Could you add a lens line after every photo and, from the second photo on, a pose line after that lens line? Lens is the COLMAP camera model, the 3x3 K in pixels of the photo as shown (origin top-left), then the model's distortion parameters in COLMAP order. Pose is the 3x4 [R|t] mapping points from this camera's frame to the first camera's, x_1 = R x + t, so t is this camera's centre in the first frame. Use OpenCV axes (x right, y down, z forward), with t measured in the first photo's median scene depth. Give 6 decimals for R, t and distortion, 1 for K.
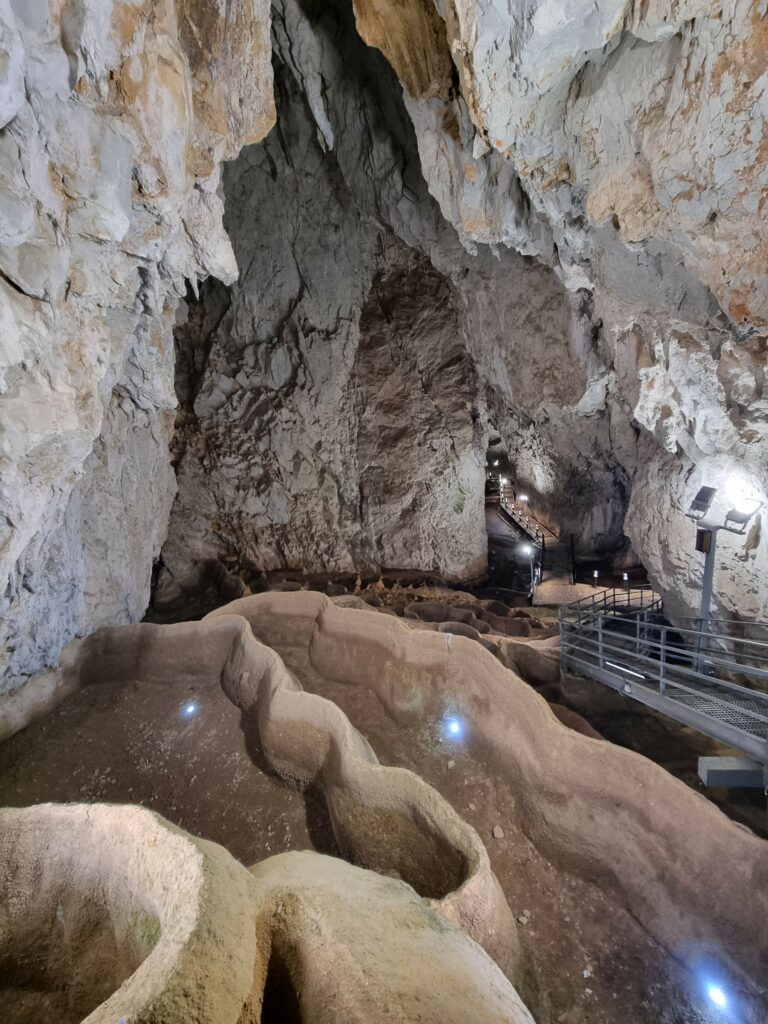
lens RADIAL K [[420.1, 0, 384.4], [0, 420.1, 509.4], [0, 0, 1]] dist [-0.006670, -0.000073]
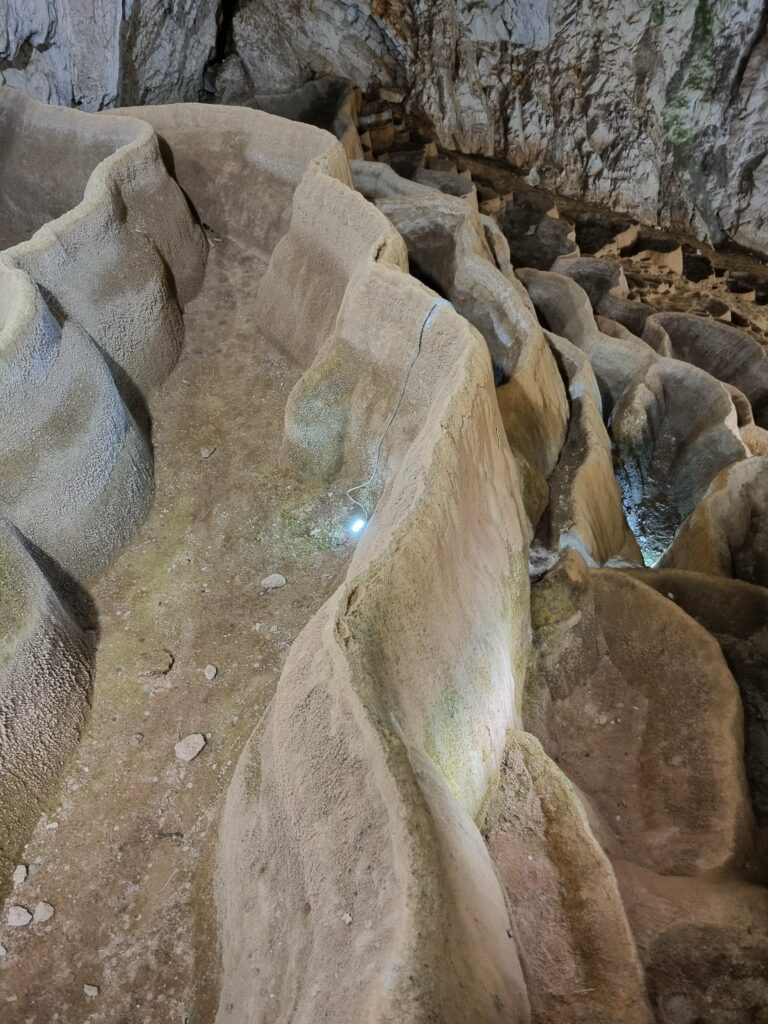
lens RADIAL K [[775.0, 0, 381.7], [0, 775.0, 512.1], [0, 0, 1]] dist [0.053232, -0.028883]
pose [[0.821968, 0.454480, -0.343244, 0.232278], [-0.234024, 0.818966, 0.523953, 0.068984], [0.519232, -0.350345, 0.779524, 0.245020]]
